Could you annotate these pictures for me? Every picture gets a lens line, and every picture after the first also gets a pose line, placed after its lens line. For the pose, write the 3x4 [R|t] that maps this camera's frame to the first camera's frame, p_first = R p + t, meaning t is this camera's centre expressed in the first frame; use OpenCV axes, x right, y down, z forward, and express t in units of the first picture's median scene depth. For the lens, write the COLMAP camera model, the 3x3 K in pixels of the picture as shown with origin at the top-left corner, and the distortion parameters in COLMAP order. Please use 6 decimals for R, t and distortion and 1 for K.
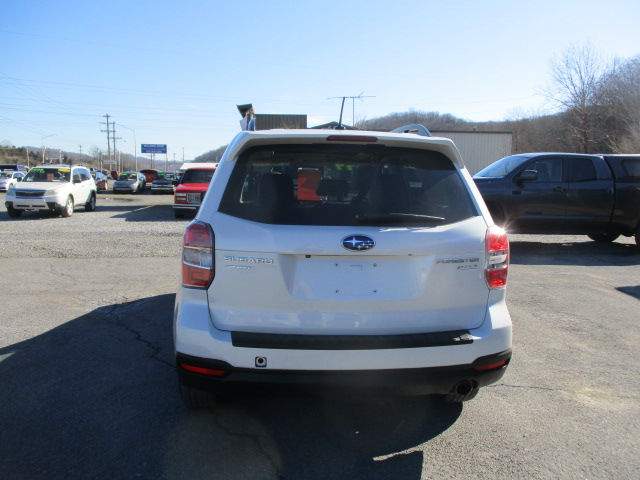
lens RADIAL K [[533.1, 0, 324.9], [0, 533.1, 239.6], [0, 0, 1]] dist [-0.029097, 0.005791]
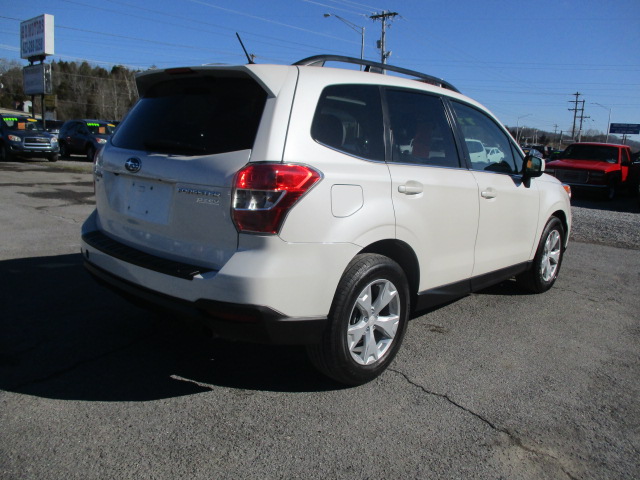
lens RADIAL K [[533.1, 0, 324.9], [0, 533.1, 239.6], [0, 0, 1]] dist [-0.029097, 0.005791]
pose [[0.664173, 0.153369, -0.731678, 0.100216], [-0.127384, 0.987634, 0.091390, 0.000725], [0.736647, 0.032506, 0.675496, 0.048110]]
